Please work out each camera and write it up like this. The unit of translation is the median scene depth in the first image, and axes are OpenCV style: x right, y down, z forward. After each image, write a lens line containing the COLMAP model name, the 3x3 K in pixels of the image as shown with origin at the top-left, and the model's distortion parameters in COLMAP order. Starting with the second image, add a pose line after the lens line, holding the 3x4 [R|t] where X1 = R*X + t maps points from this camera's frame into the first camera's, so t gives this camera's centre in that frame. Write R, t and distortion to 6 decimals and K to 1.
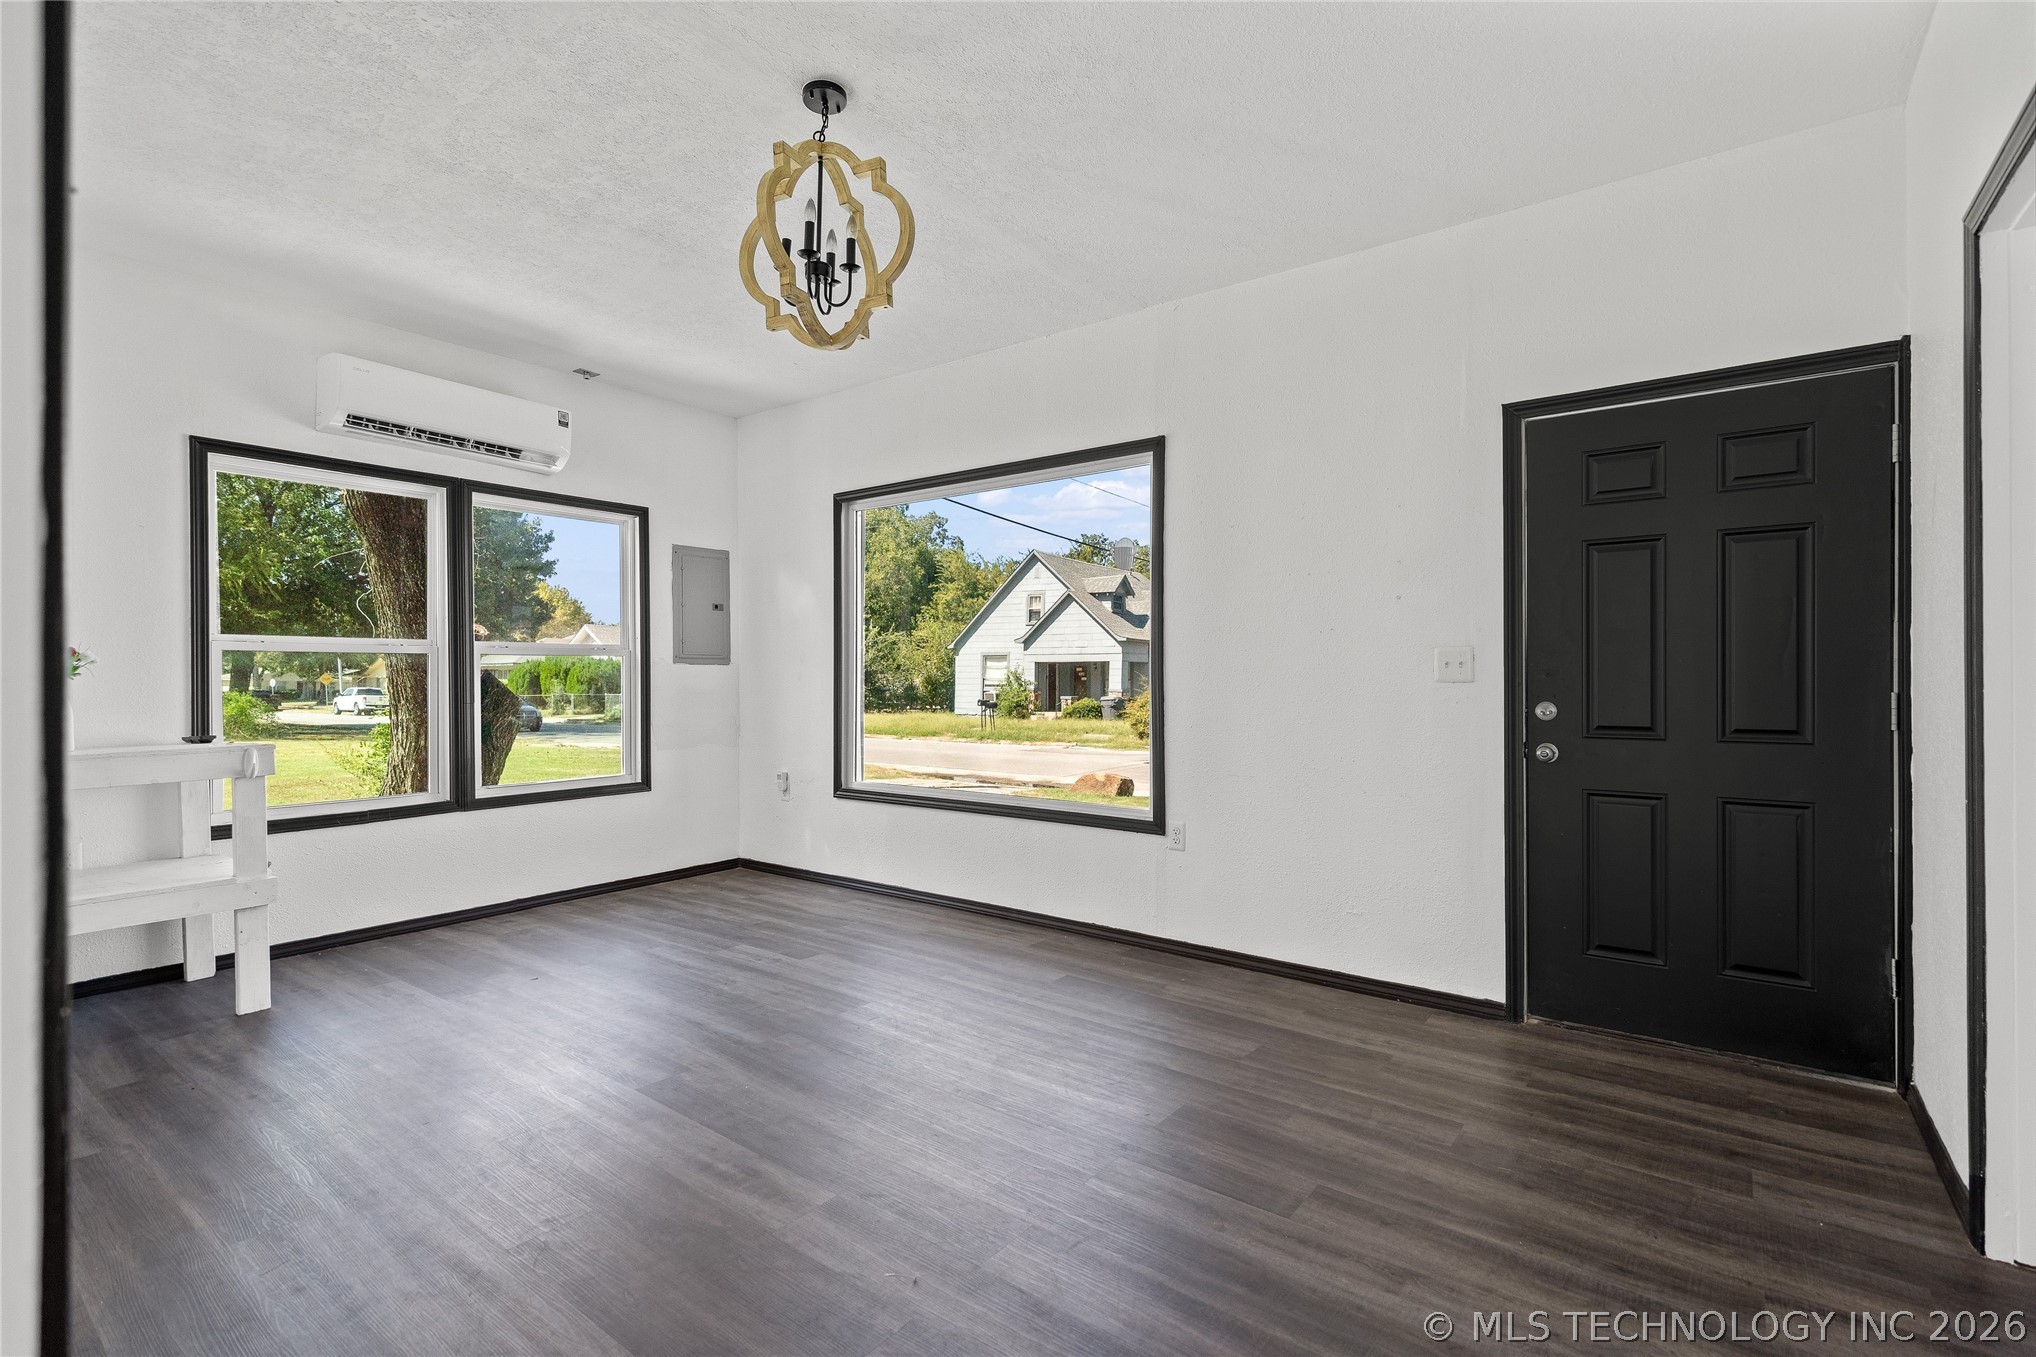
lens RADIAL K [[943.2, 0, 1005.8], [0, 943.2, 693.1], [0, 0, 1]] dist [0.001225, 0.000189]
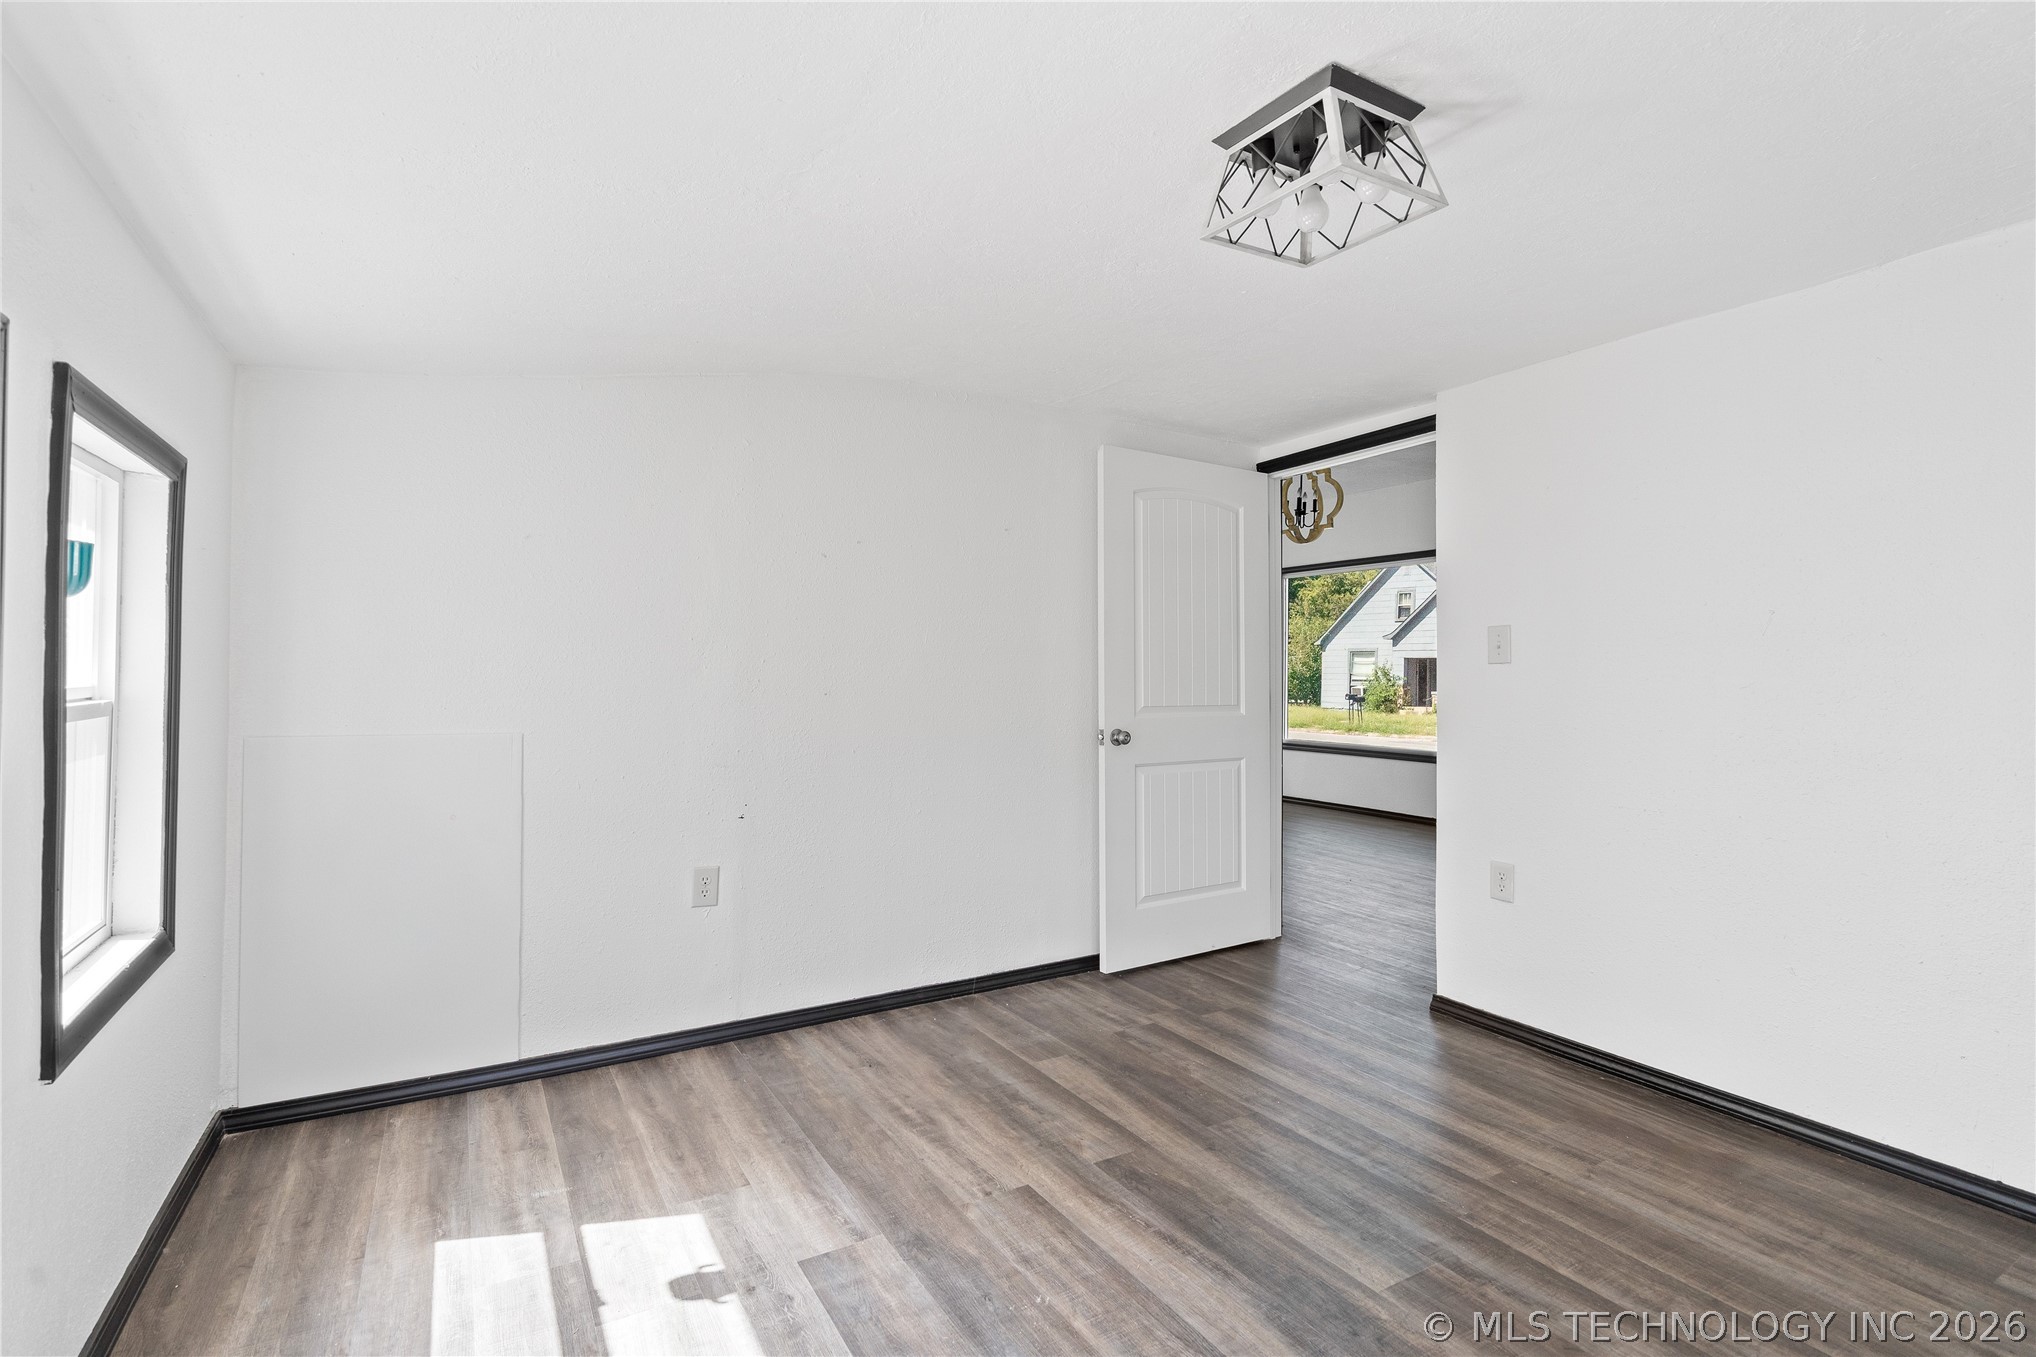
lens RADIAL K [[934.5, 0, 1054.5], [0, 934.5, 679.9], [0, 0, 1]] dist [0.040884, -0.000003]
pose [[0.947126, 0.005574, -0.320813, -0.001347], [-0.007957, 0.999950, -0.006118, 0.000306], [0.320763, 0.008347, 0.947123, -0.098123]]
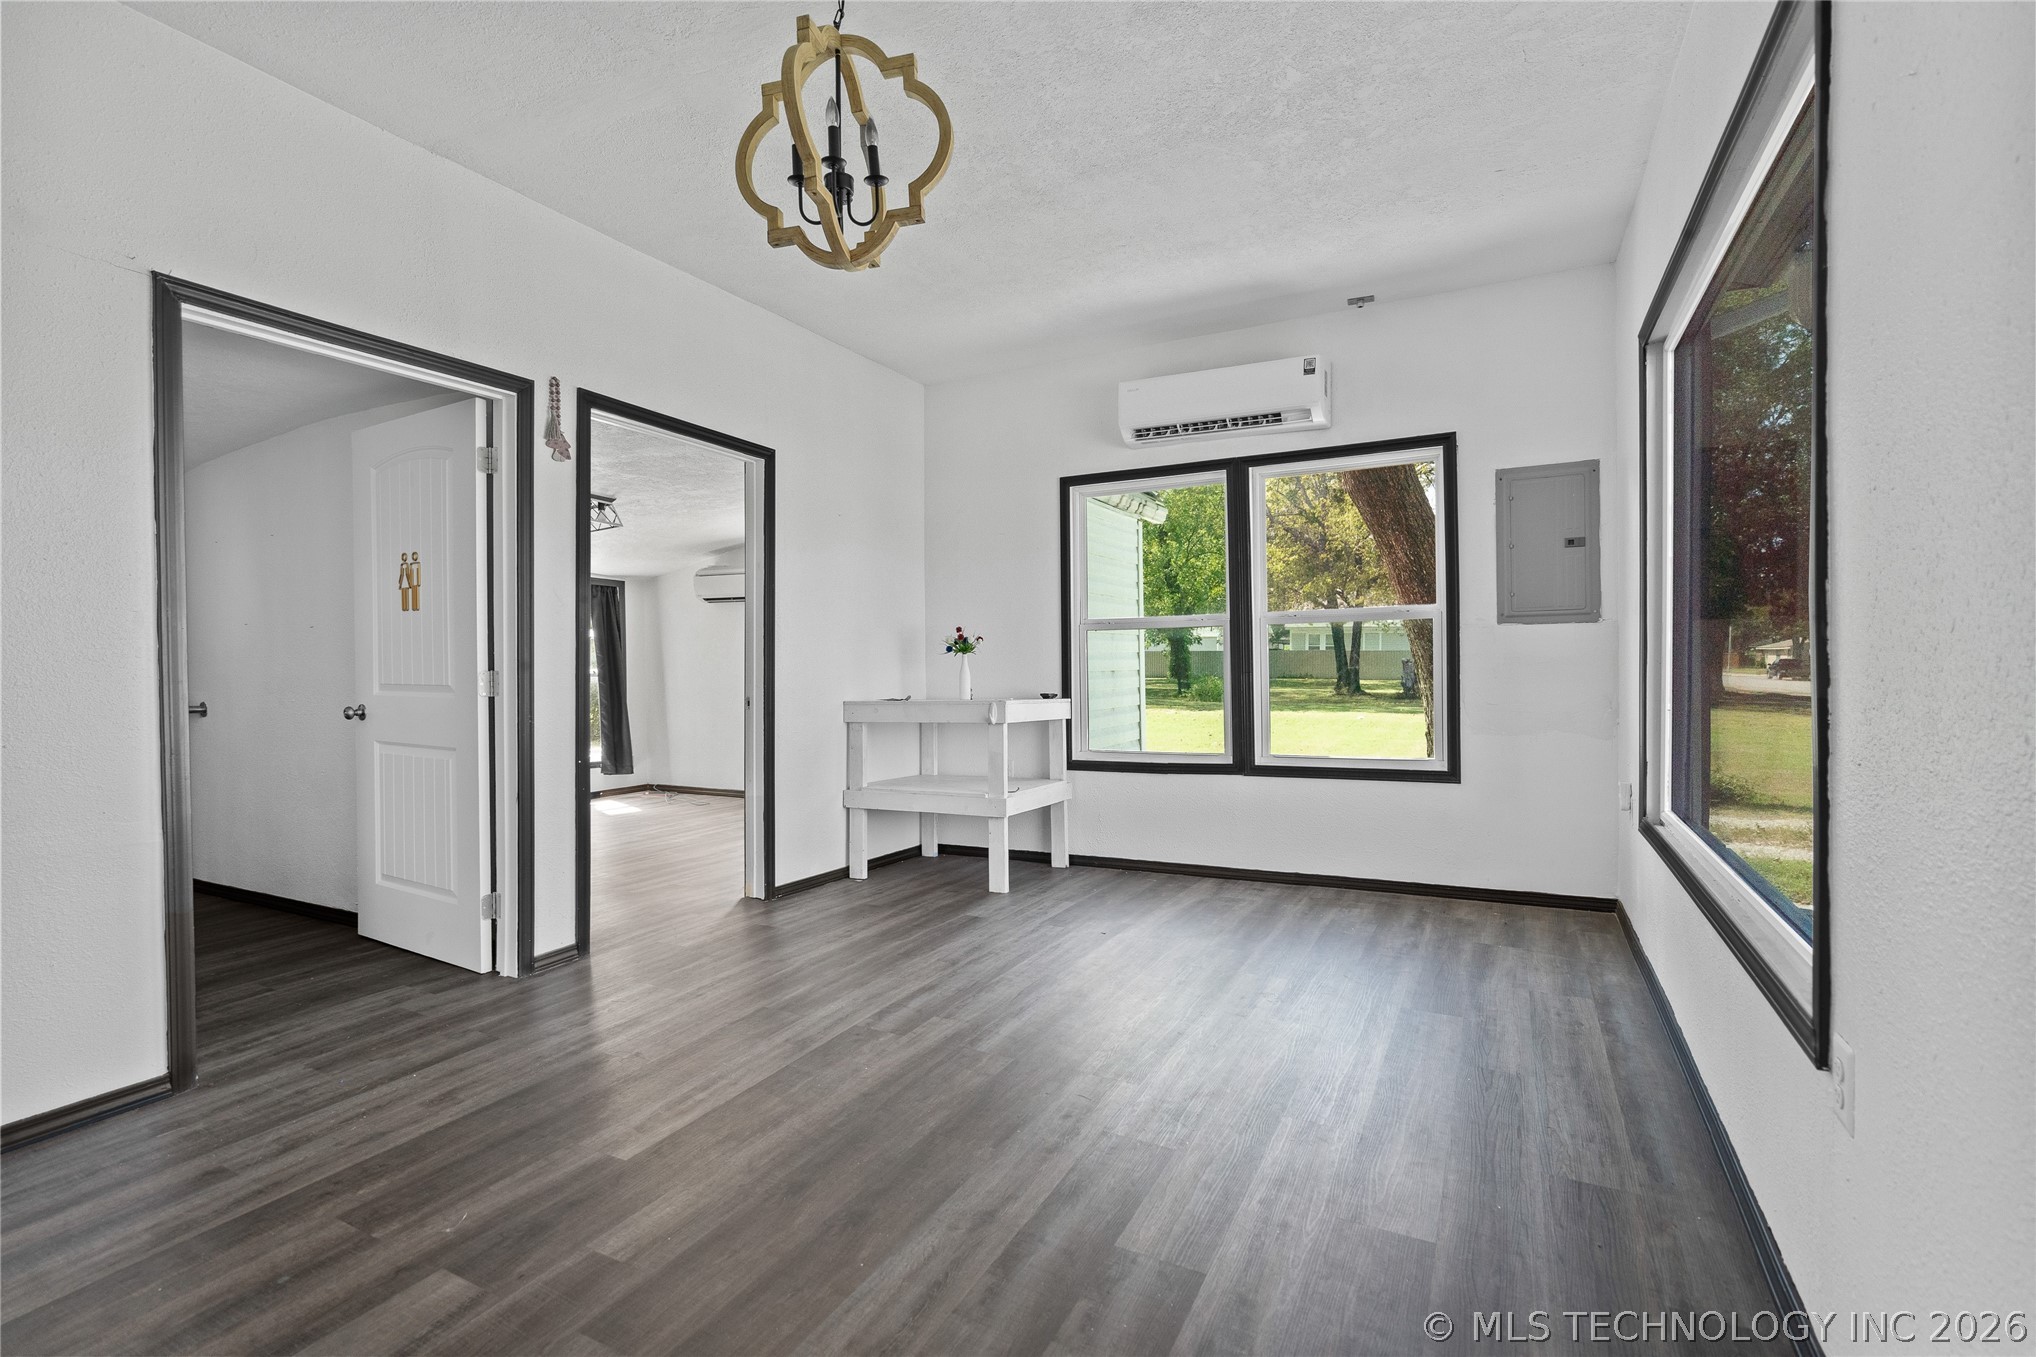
lens RADIAL K [[927.7, 0, 1013.8], [0, 927.7, 686.5], [0, 0, 1]] dist [0.013774, 0.000060]
pose [[0.186931, 0.023361, -0.982095, 0.046016], [0.001139, 0.999711, 0.023997, 0.000147], [0.982372, -0.005604, 0.186851, 0.065868]]
